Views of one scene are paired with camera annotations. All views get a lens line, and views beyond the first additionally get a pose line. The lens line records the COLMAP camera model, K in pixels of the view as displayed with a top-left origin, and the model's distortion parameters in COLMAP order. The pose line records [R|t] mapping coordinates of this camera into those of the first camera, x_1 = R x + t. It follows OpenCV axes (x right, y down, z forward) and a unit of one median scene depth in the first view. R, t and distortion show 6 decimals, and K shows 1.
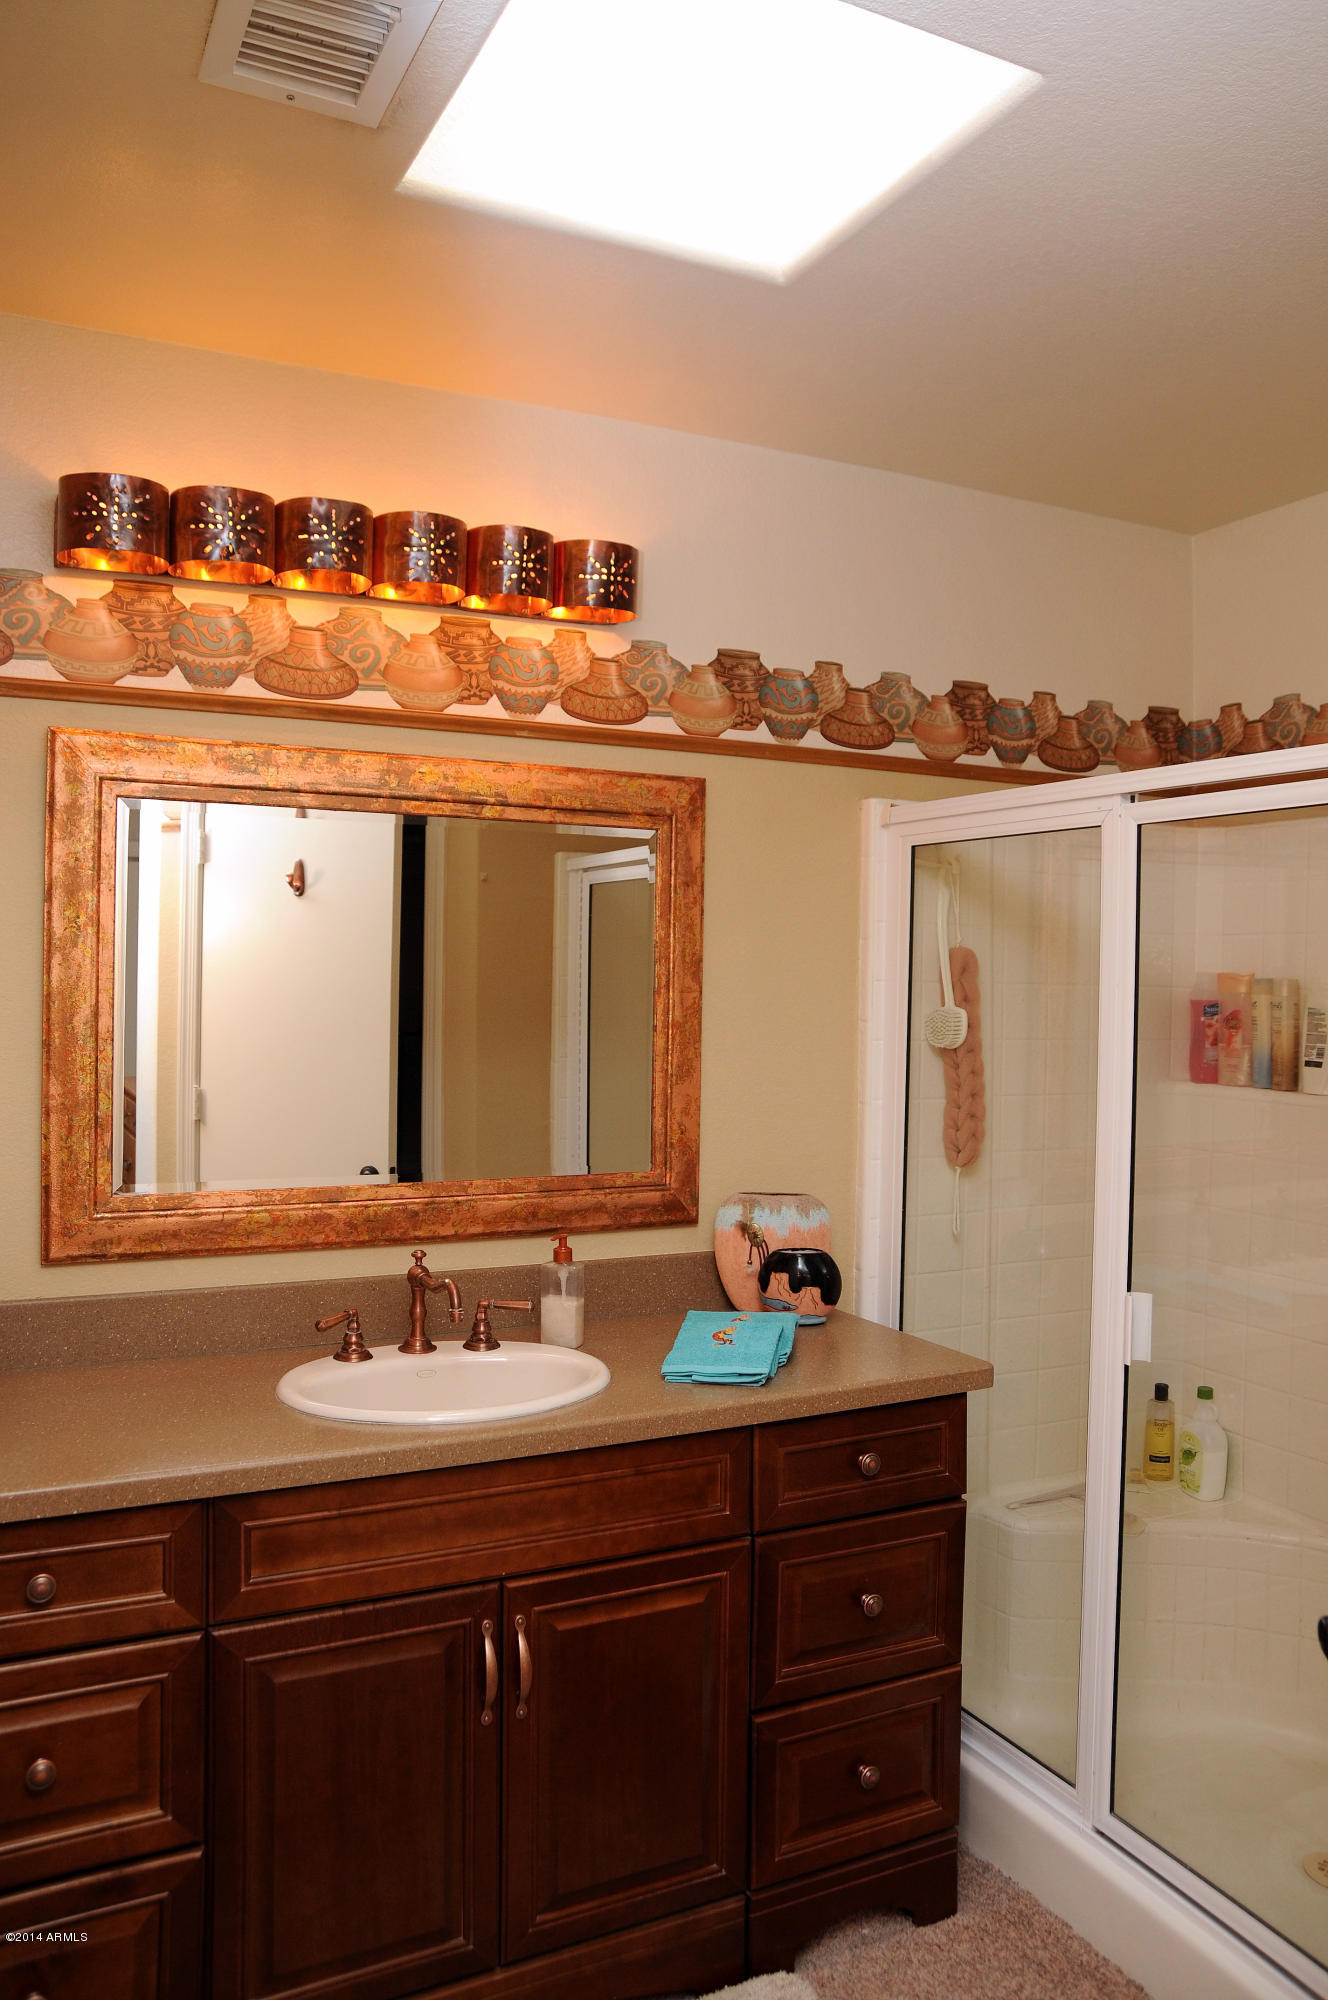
lens RADIAL K [[1463.3, 0, 673.6], [0, 1463.3, 996.5], [0, 0, 1]] dist [-0.128113, 0.106566]
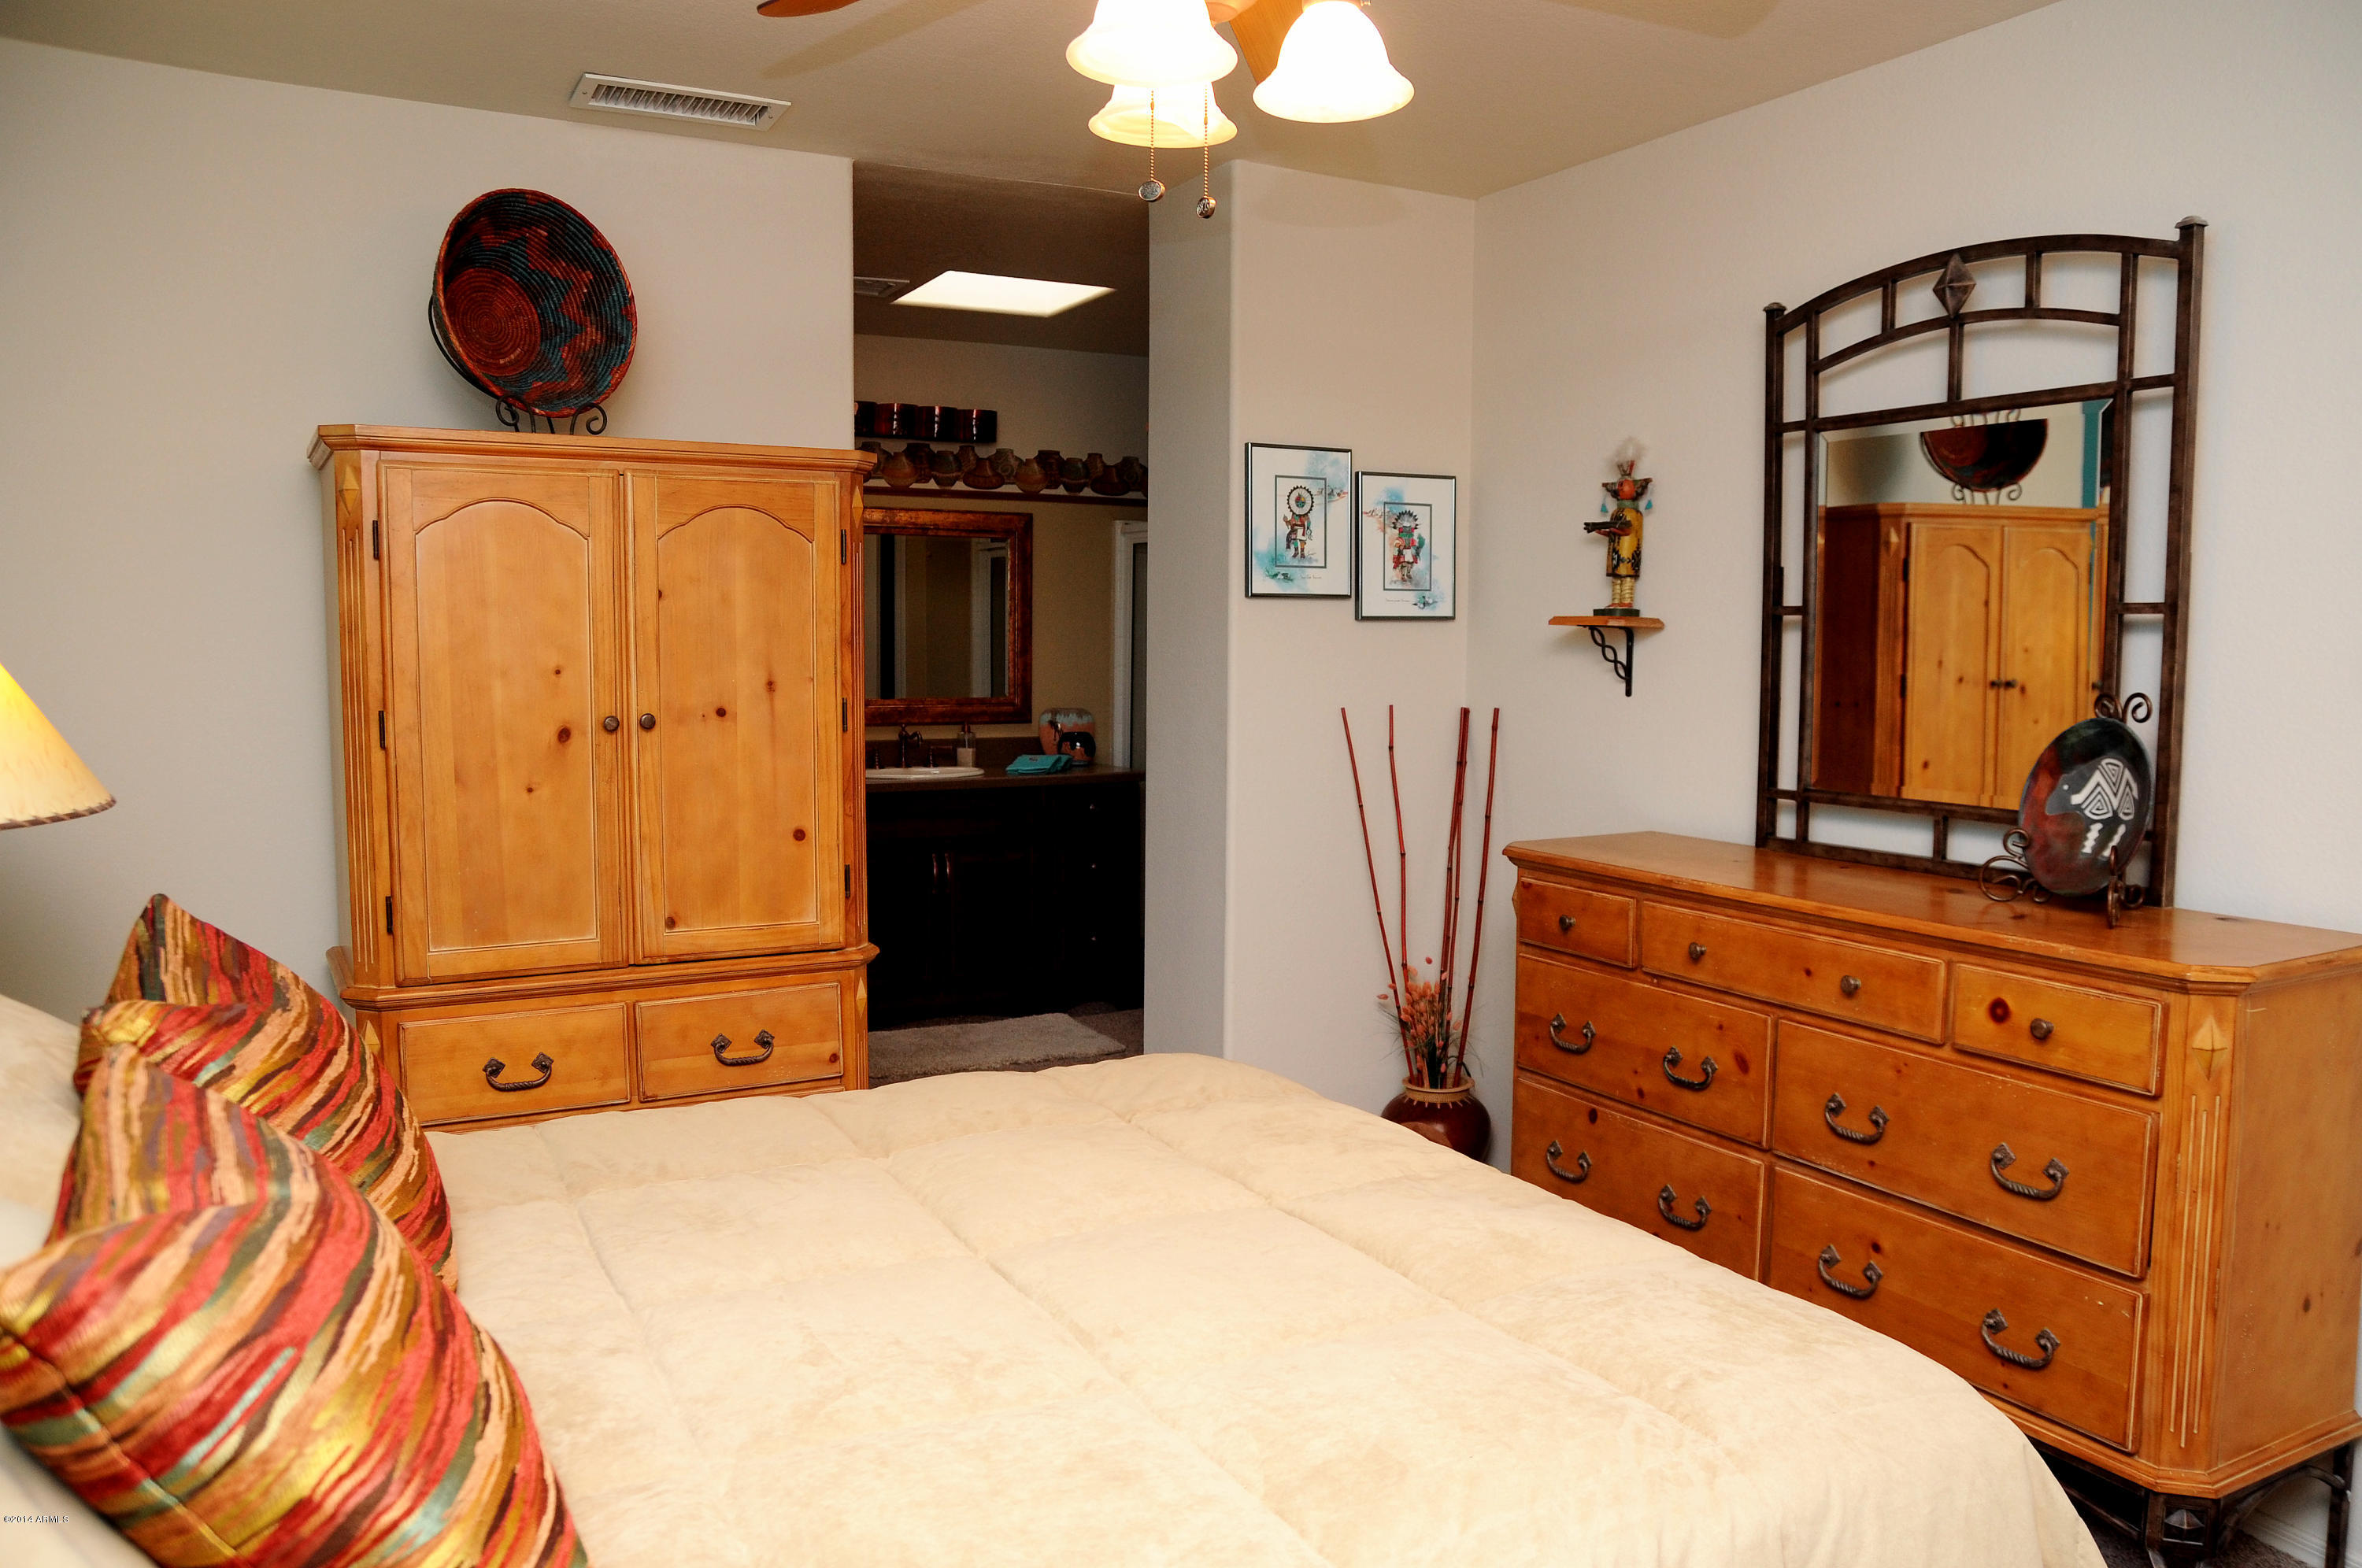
lens RADIAL K [[1727.9, 0, 1184.7], [0, 1727.9, 779.6], [0, 0, 1]] dist [-0.128113, 0.106566]
pose [[0.999786, -0.010925, 0.017546, 0.234747], [0.009698, 0.997600, 0.068554, 0.080999], [-0.018252, -0.068369, 0.997493, -1.838710]]
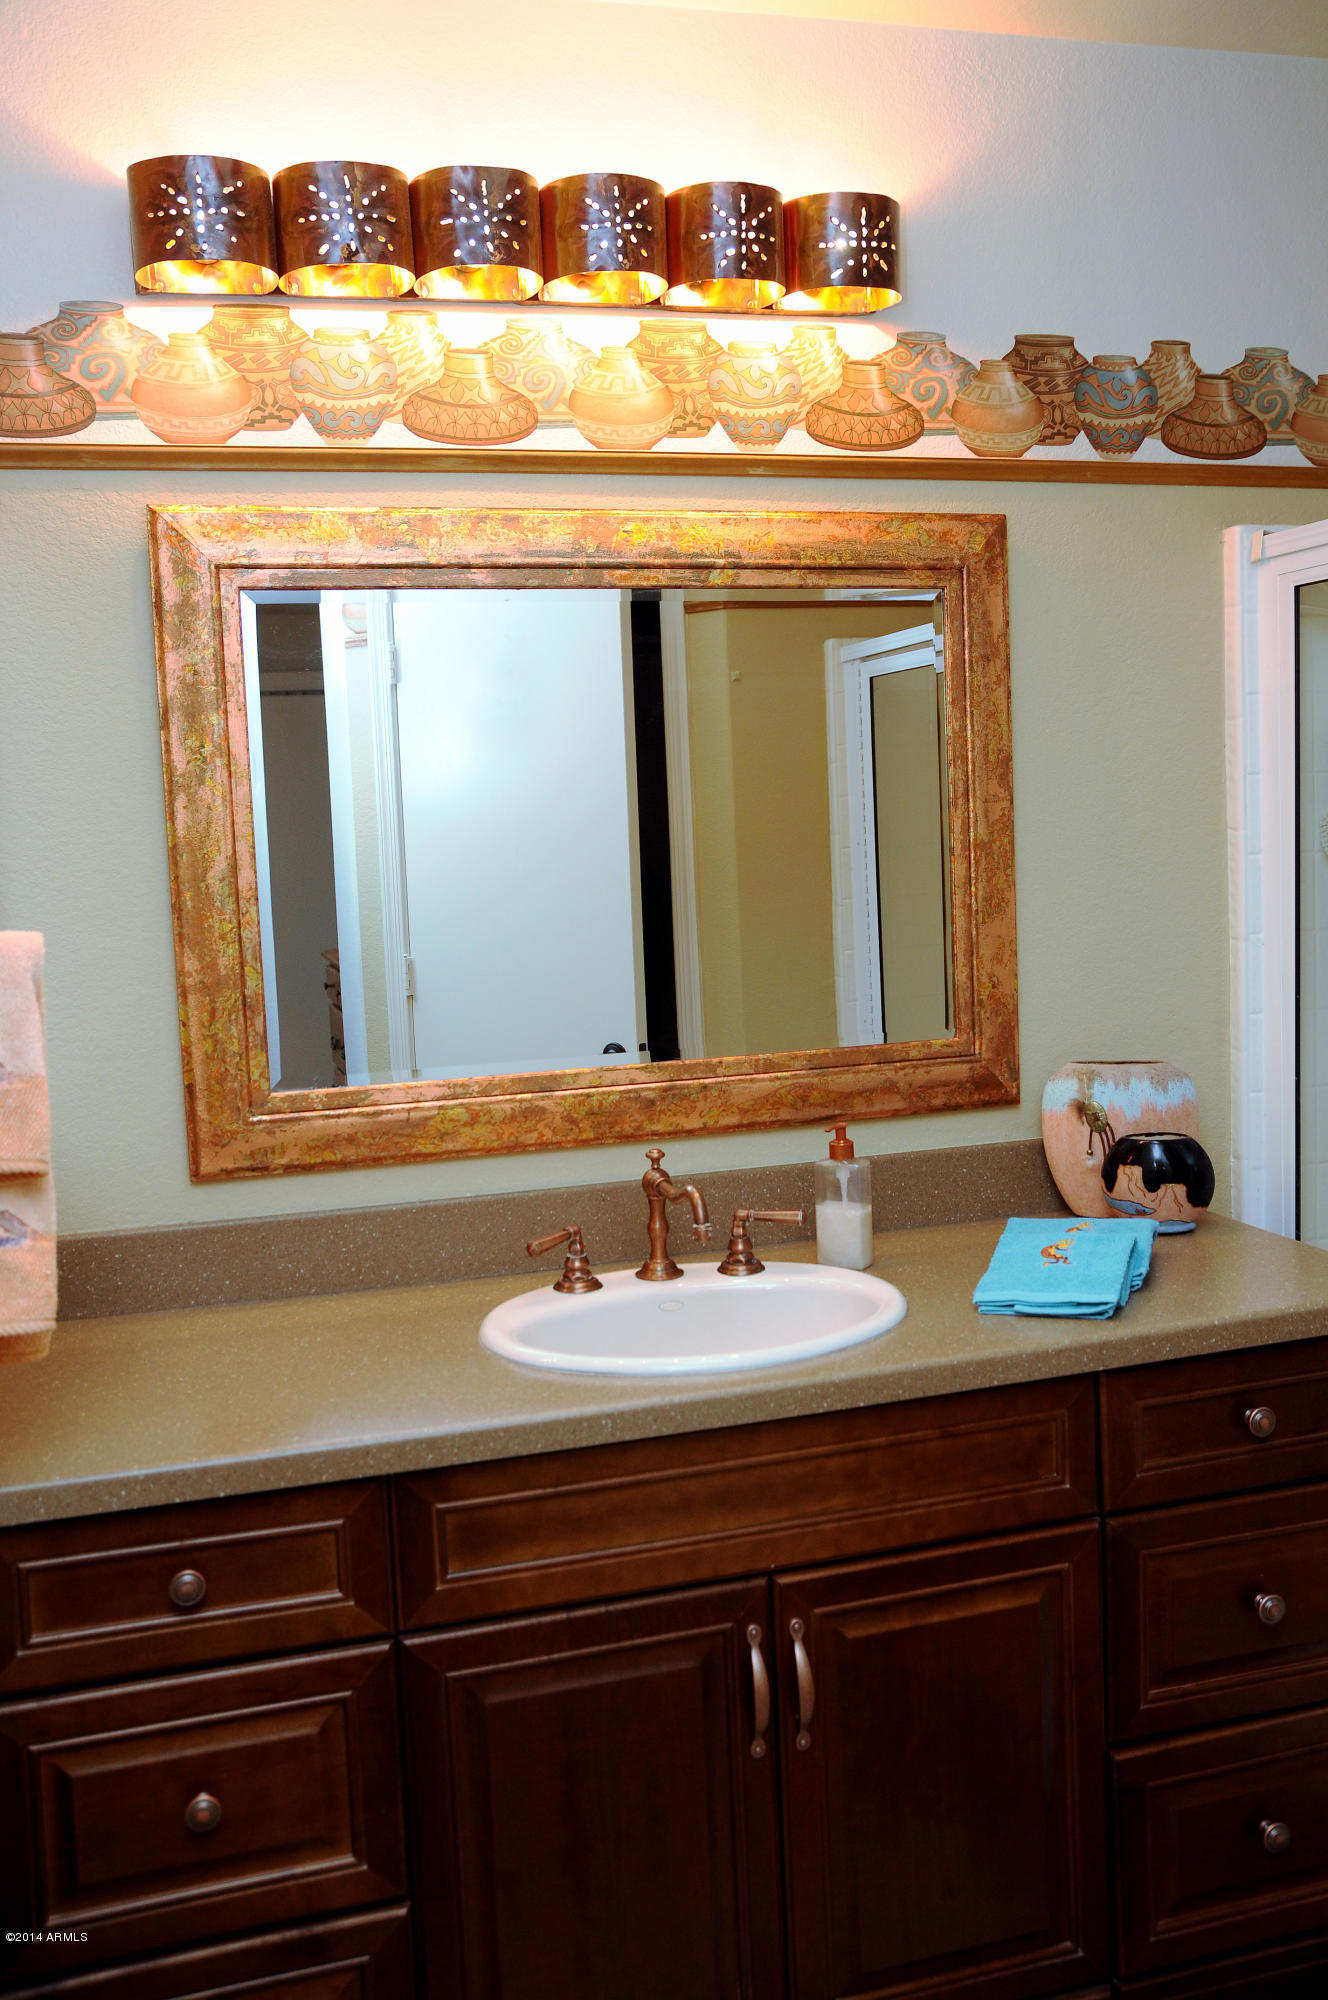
lens RADIAL K [[1754.6, 0, 684.5], [0, 1754.6, 978.8], [0, 0, 1]] dist [-0.059384, 0.085766]
pose [[0.983180, -0.038316, -0.178576, 0.012735], [0.053126, 0.995466, 0.078904, 0.010104], [0.174743, -0.087063, 0.980757, 0.086808]]
